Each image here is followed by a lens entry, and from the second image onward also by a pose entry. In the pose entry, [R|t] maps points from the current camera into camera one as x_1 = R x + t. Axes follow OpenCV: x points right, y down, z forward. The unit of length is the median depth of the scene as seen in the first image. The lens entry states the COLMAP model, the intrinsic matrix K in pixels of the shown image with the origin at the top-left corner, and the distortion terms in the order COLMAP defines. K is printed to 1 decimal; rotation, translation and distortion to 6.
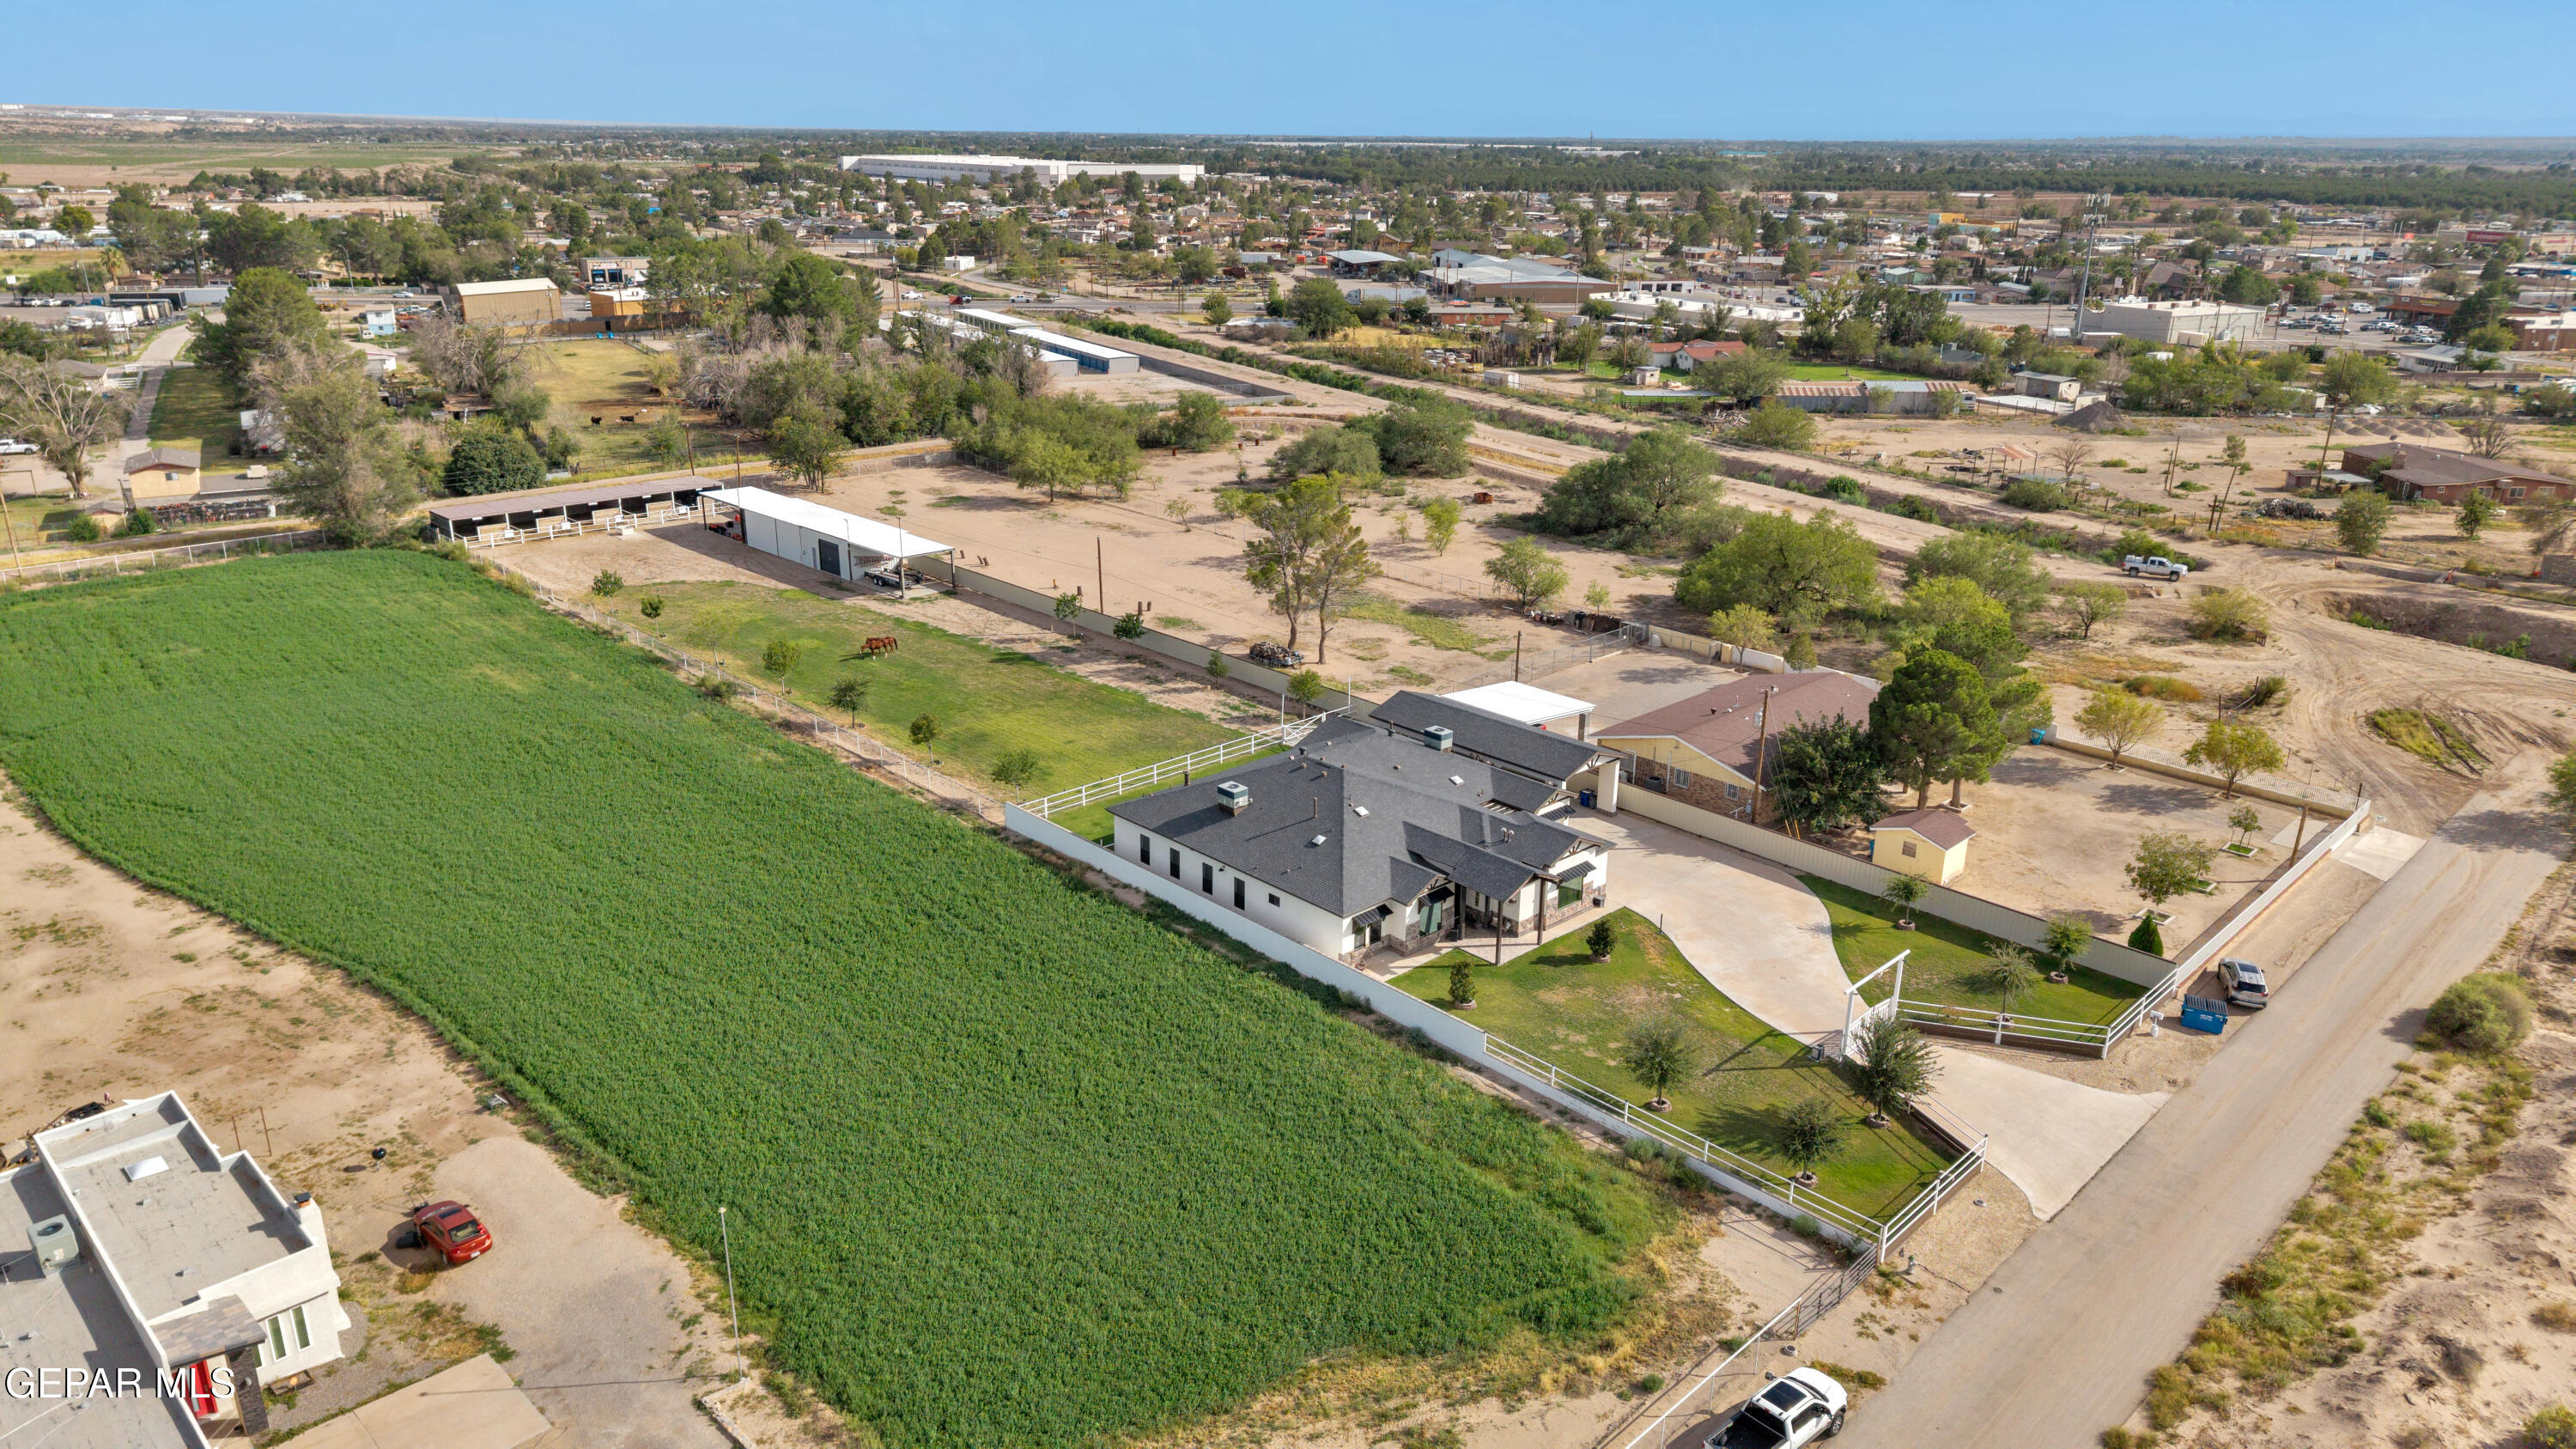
lens RADIAL K [[1715.8, 0, 1286.4], [0, 1715.8, 716.6], [0, 0, 1]] dist [0.032782, -0.015578]
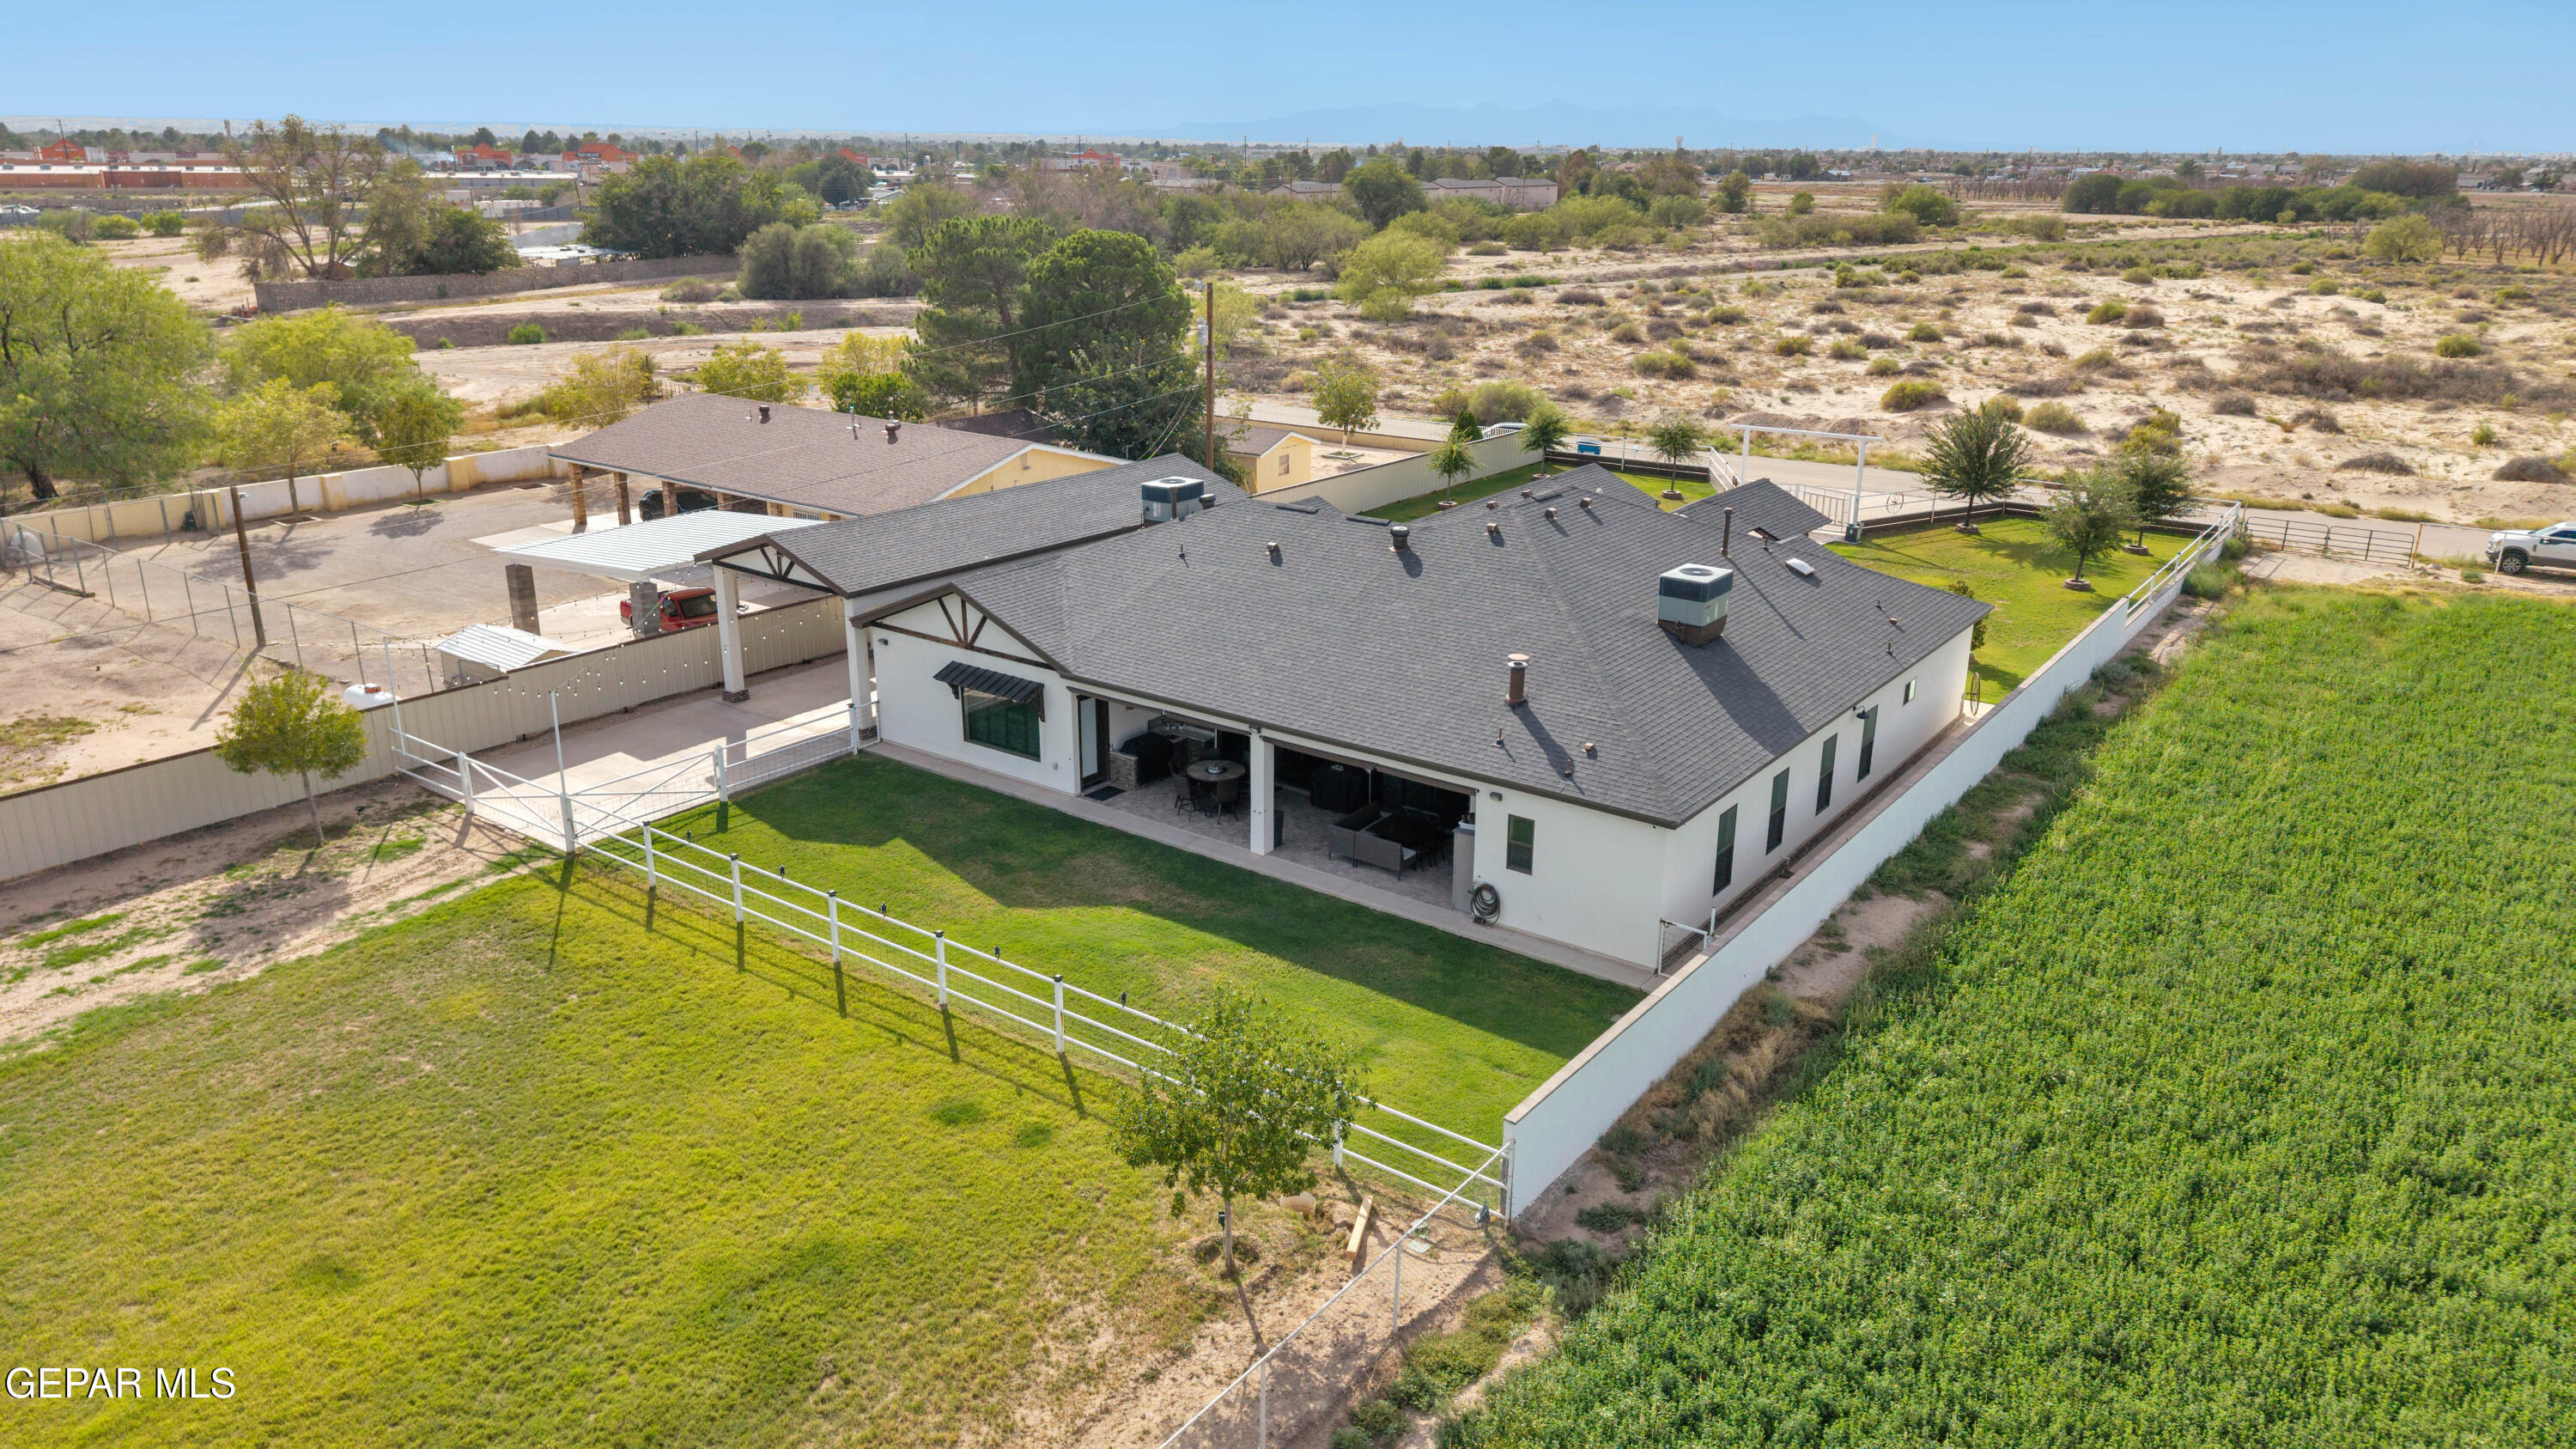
lens RADIAL K [[1715.8, 0, 1296.3], [0, 1715.8, 730.8], [0, 0, 1]] dist [0.032782, -0.015578]
pose [[-0.182366, -0.332058, 0.925462, -0.430927], [0.299250, 0.877847, 0.373943, -0.113653], [-0.936585, 0.345139, -0.060721, 1.233192]]
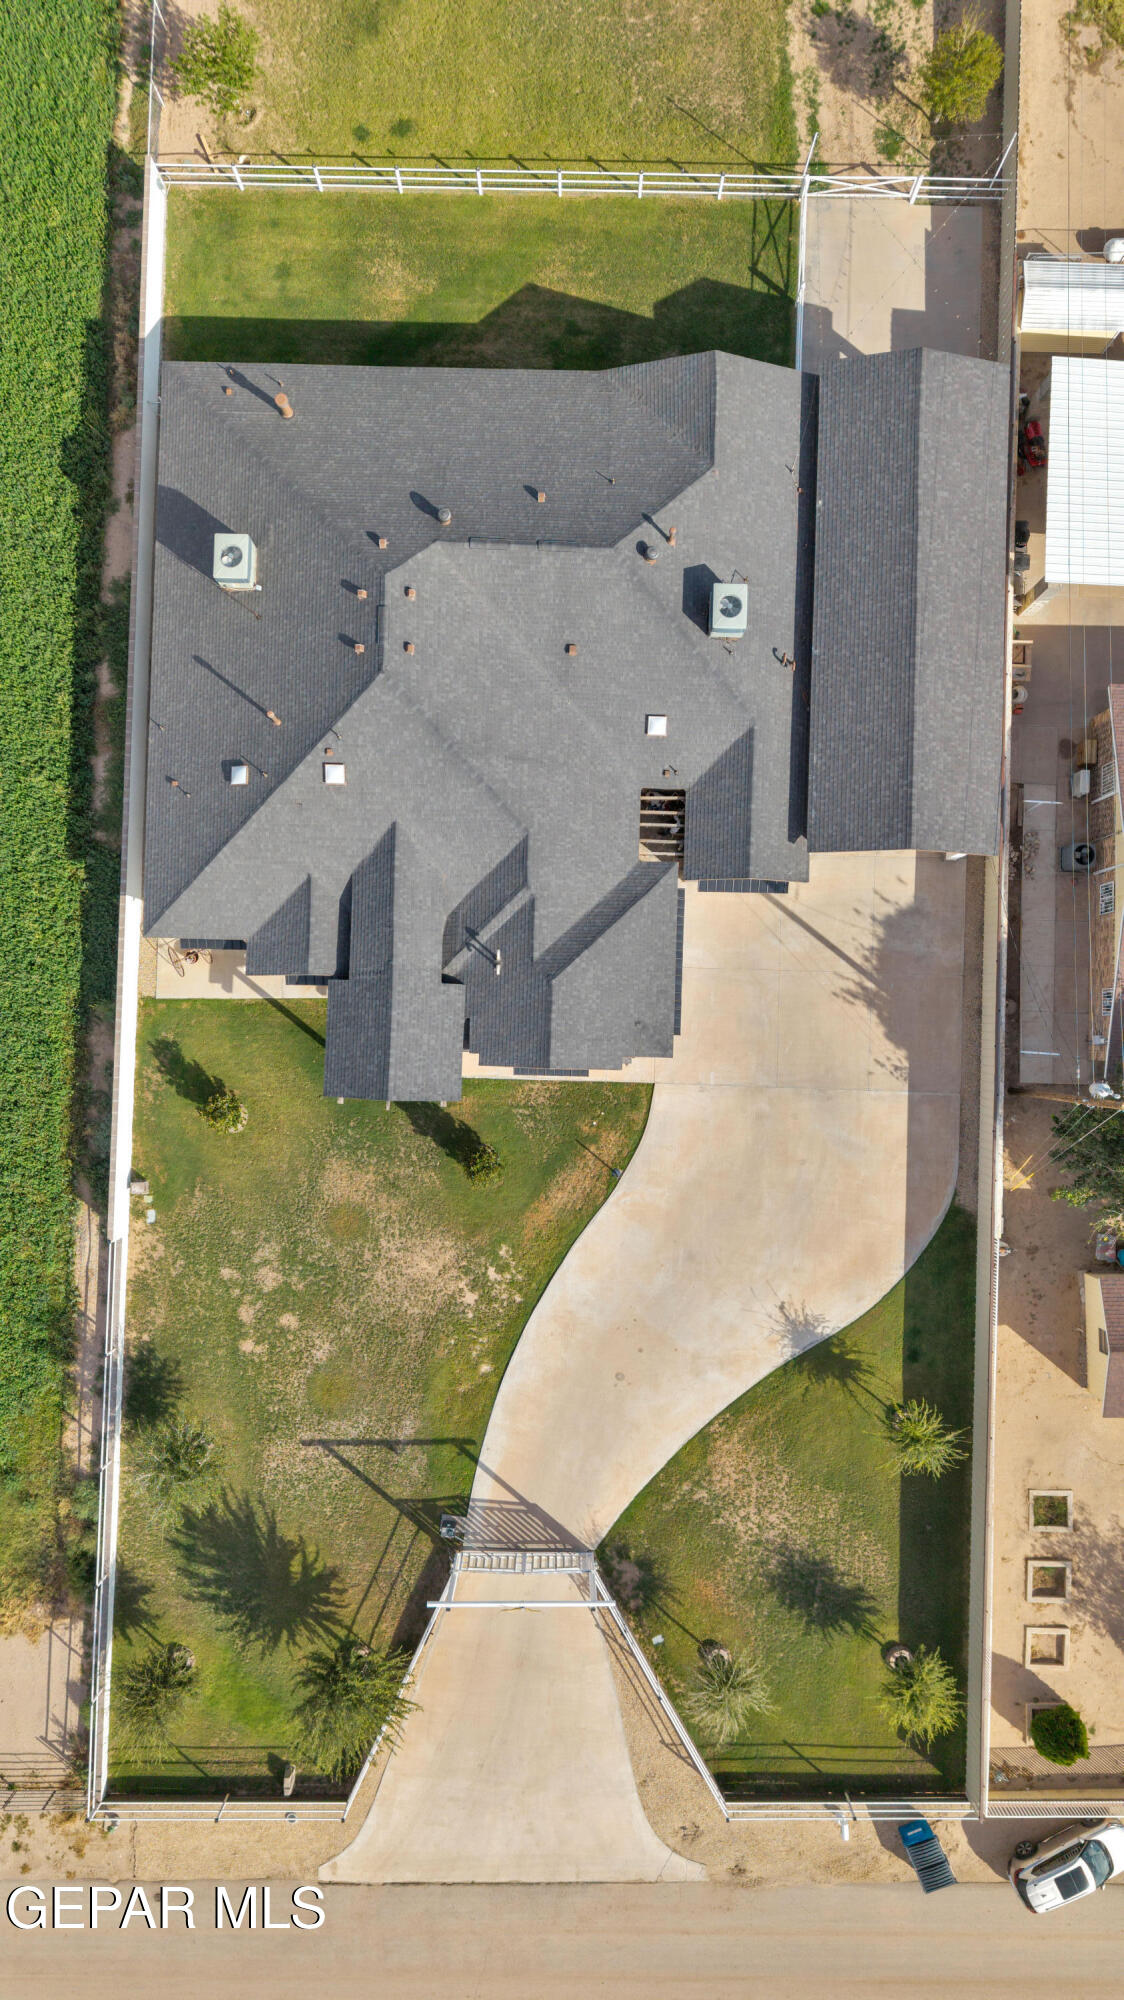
lens RADIAL K [[1331.9, 0, 557.3], [0, 1331.9, 989.0], [0, 0, 1]] dist [0.032782, -0.015578]
pose [[0.710552, 0.702537, -0.039463, 0.182120], [-0.209319, 0.264586, 0.941371, -0.403840], [0.671790, -0.660633, 0.335057, 0.909336]]
